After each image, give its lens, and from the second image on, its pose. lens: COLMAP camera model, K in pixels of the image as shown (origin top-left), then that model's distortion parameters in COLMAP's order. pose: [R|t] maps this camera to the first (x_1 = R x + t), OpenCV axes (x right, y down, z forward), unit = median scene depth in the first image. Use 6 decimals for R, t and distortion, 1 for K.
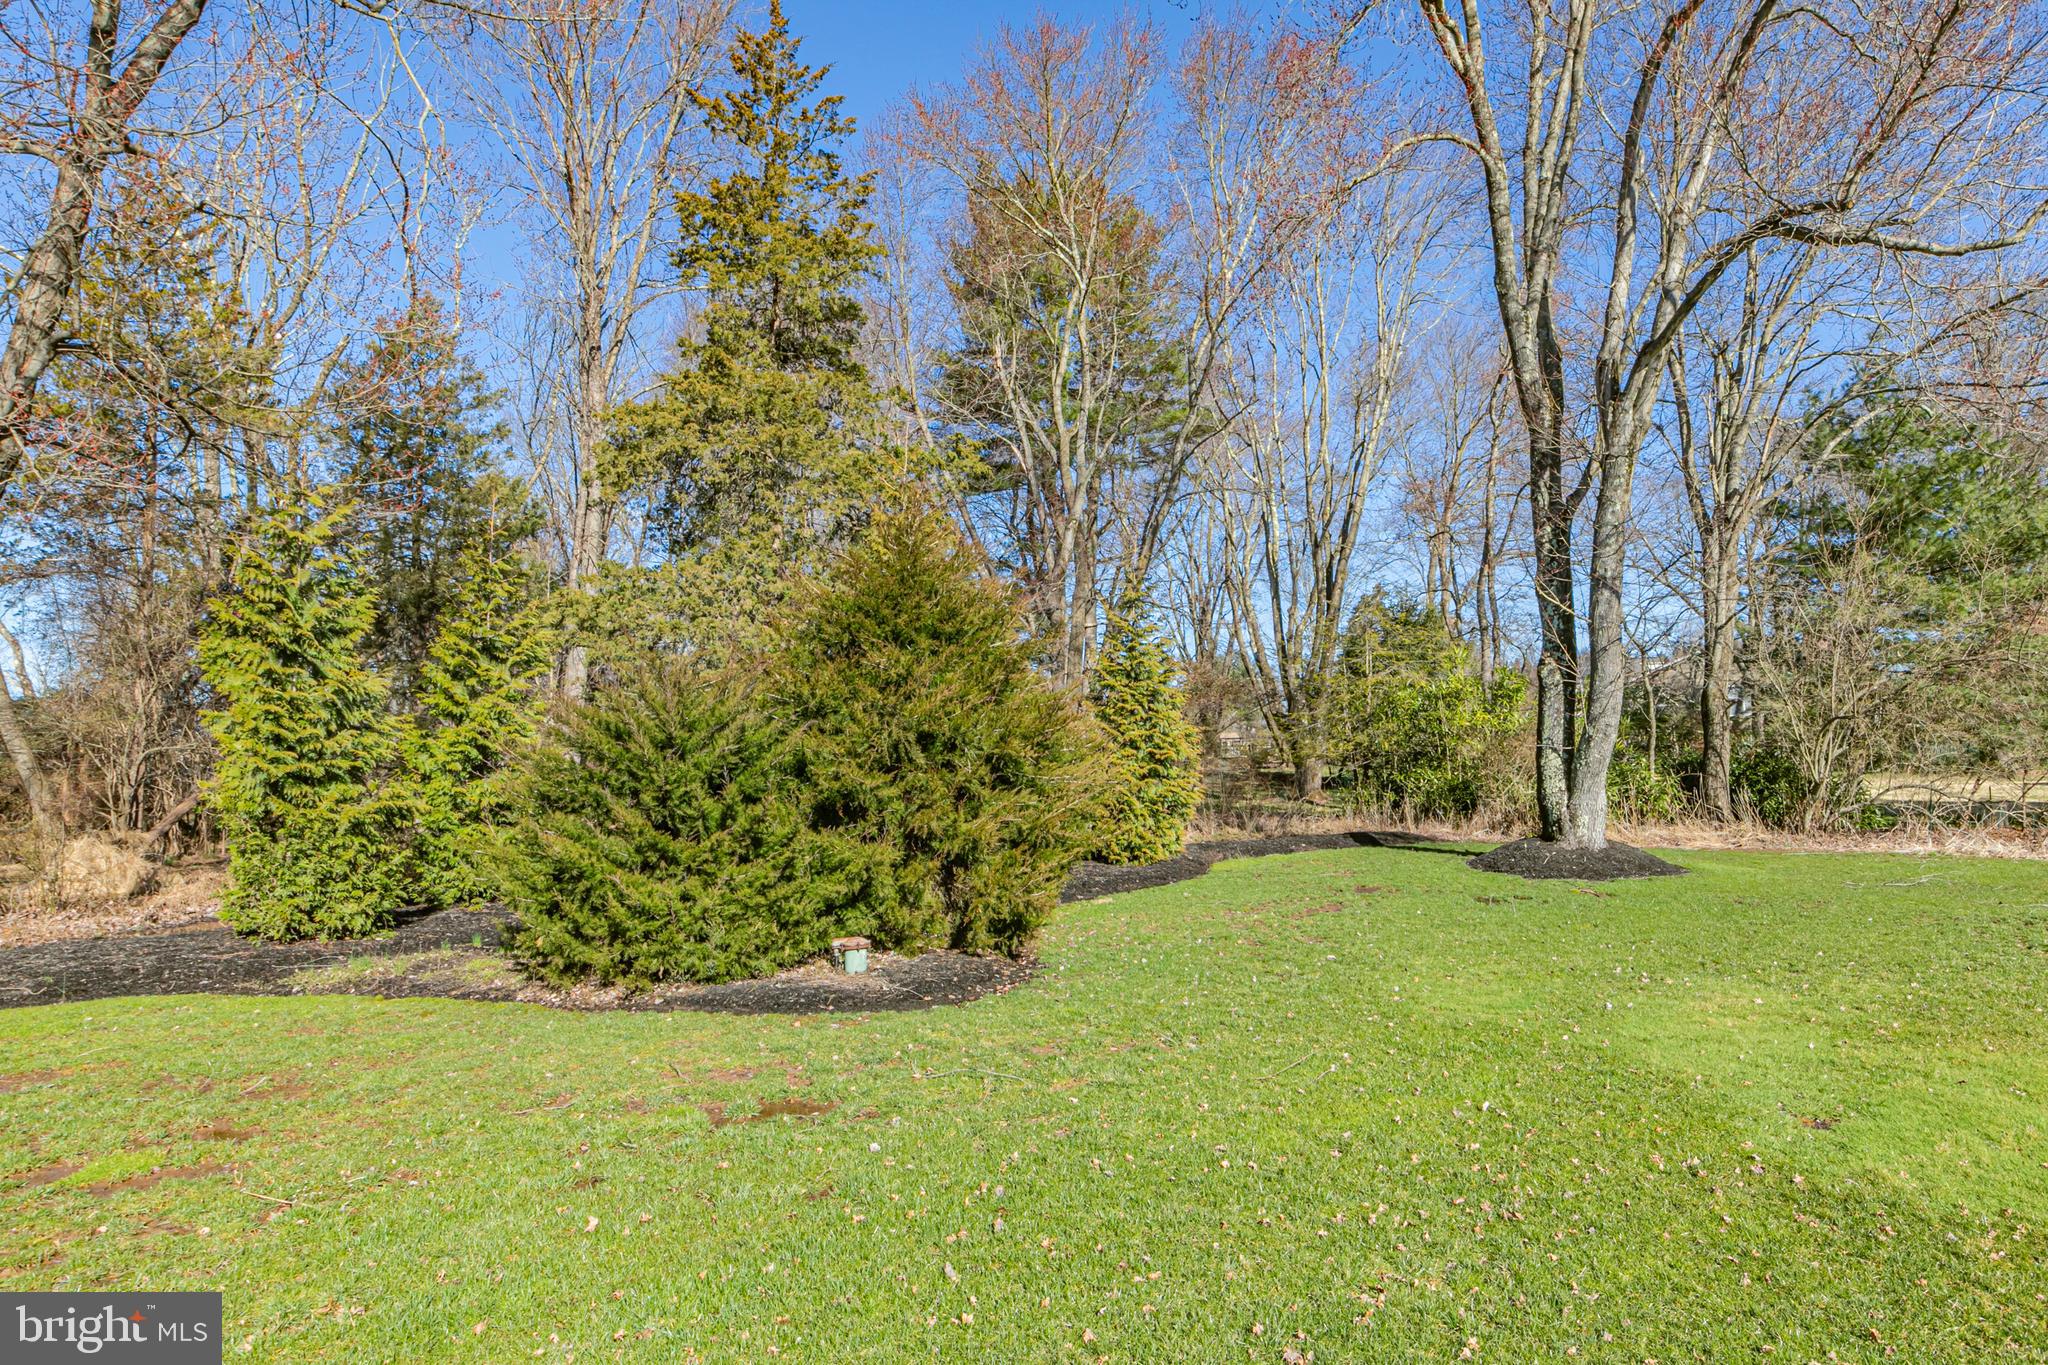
lens RADIAL K [[1156.8, 0, 1025.1], [0, 1156.8, 687.7], [0, 0, 1]] dist [0.000087, 0.000142]
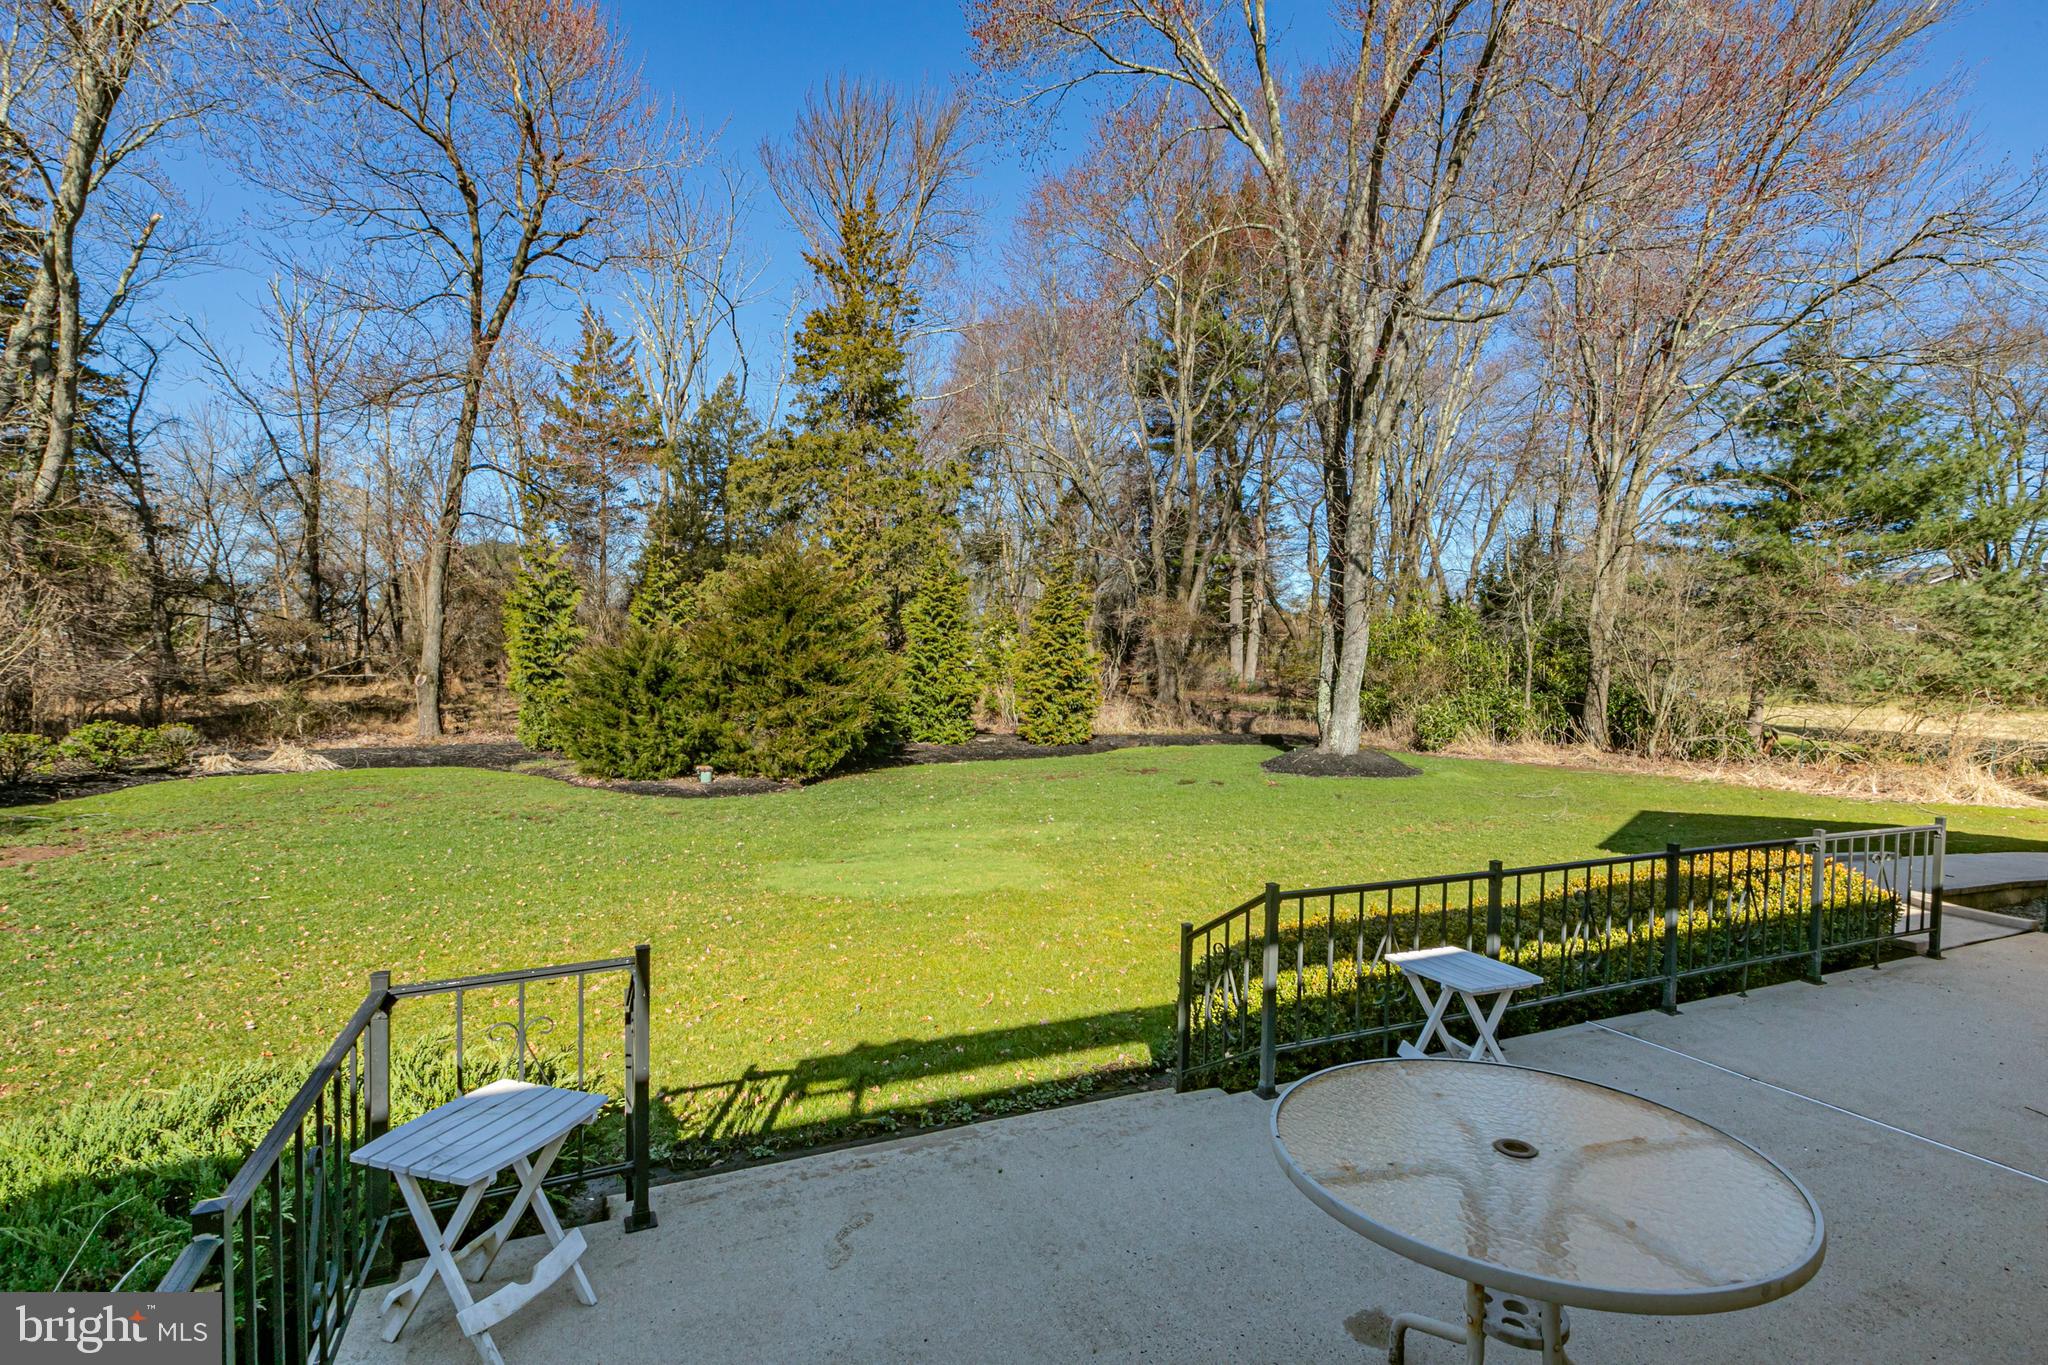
lens RADIAL K [[1004.0, 0, 1023.8], [0, 1004.0, 678.8], [0, 0, 1]] dist [-0.002014, -0.000062]
pose [[0.913051, 0.038624, -0.406013, 0.673596], [-0.000550, 0.995621, 0.093478, -0.064025], [0.407846, -0.085127, 0.909074, -0.229012]]
